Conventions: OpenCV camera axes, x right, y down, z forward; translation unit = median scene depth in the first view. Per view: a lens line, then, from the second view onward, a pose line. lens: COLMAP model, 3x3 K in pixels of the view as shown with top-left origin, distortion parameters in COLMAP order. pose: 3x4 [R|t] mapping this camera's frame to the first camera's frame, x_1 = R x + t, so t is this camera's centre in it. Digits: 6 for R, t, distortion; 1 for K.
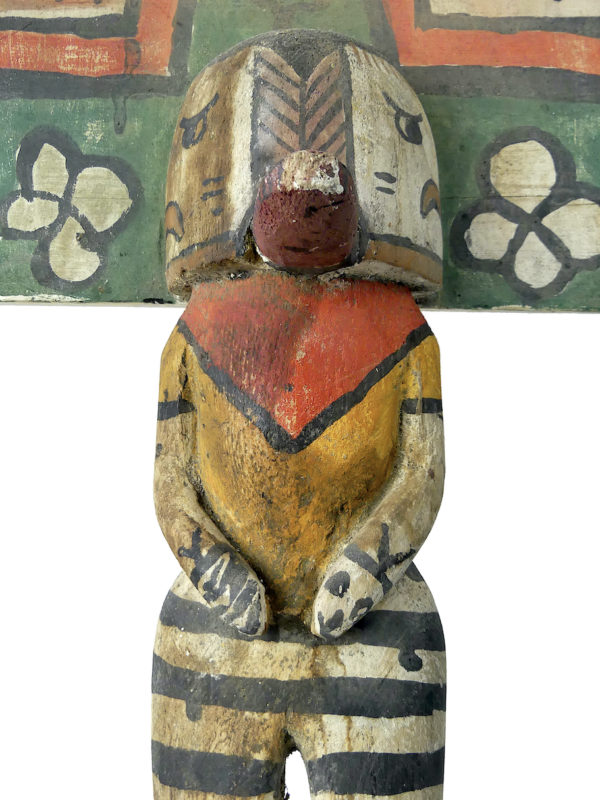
lens RADIAL K [[893.2, 0, 300.7], [0, 893.2, 455.1], [0, 0, 1]] dist [-0.025358, -0.008199]
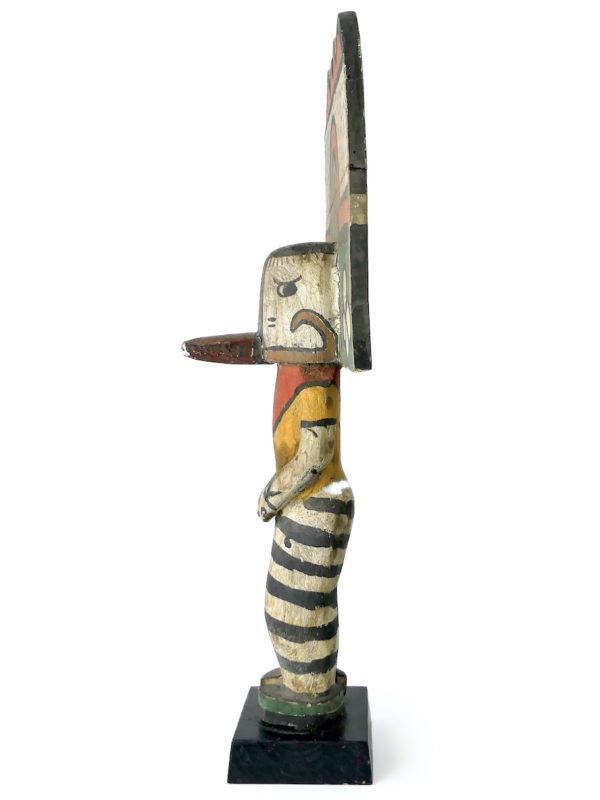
lens RADIAL K [[914.7, 0, 299.6], [0, 914.7, 429.1], [0, 0, 1]] dist [0.017035, -0.008270]
pose [[0.027424, 0.099532, -0.994656, 2.278881], [0.035605, 0.994302, 0.100478, -0.261449], [0.998990, -0.038170, 0.023724, 0.978914]]
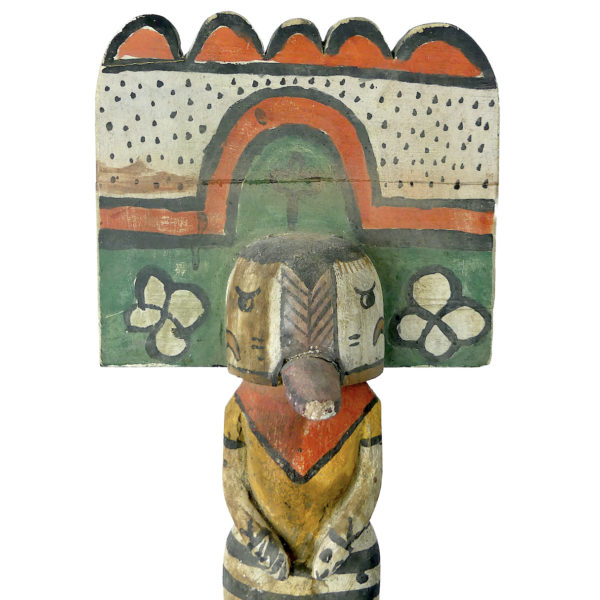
lens RADIAL K [[673.9, 0, 299.2], [0, 673.9, 256.3], [0, 0, 1]] dist [-0.028229, 0.021412]
pose [[0.998769, -0.001106, 0.049598, -0.080919], [-0.006579, 0.987968, 0.154520, -0.663516], [-0.049173, -0.154656, 0.986744, -0.298511]]
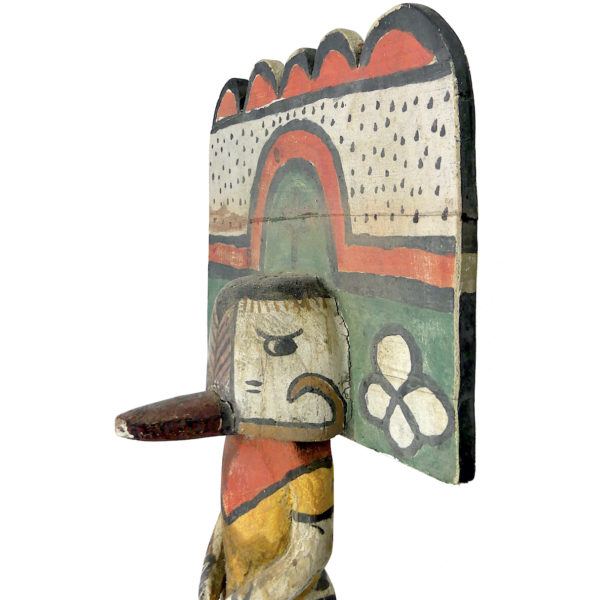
lens RADIAL K [[626.1, 0, 297.7], [0, 626.1, 284.1], [0, 0, 1]] dist [-0.027782, 0.003518]
pose [[0.542883, 0.066146, -0.837199, 1.058232], [0.012834, 0.996123, 0.087025, -0.576333], [0.839710, -0.057989, 0.539930, 0.447822]]
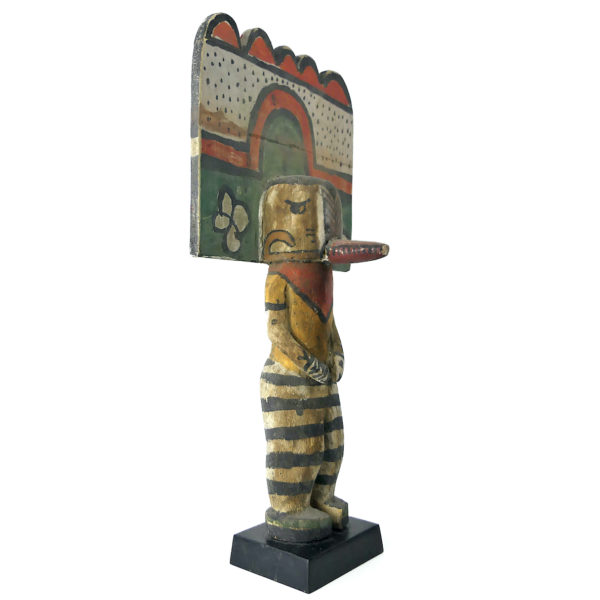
lens RADIAL K [[681.0, 0, 302.0], [0, 681.0, 317.0], [0, 0, 1]] dist [-0.010021, -0.012112]
pose [[0.577524, -0.015590, 0.816225, -1.883515], [-0.028166, 0.998842, 0.039007, -0.107421], [-0.815888, -0.045518, 0.576416, -0.264050]]
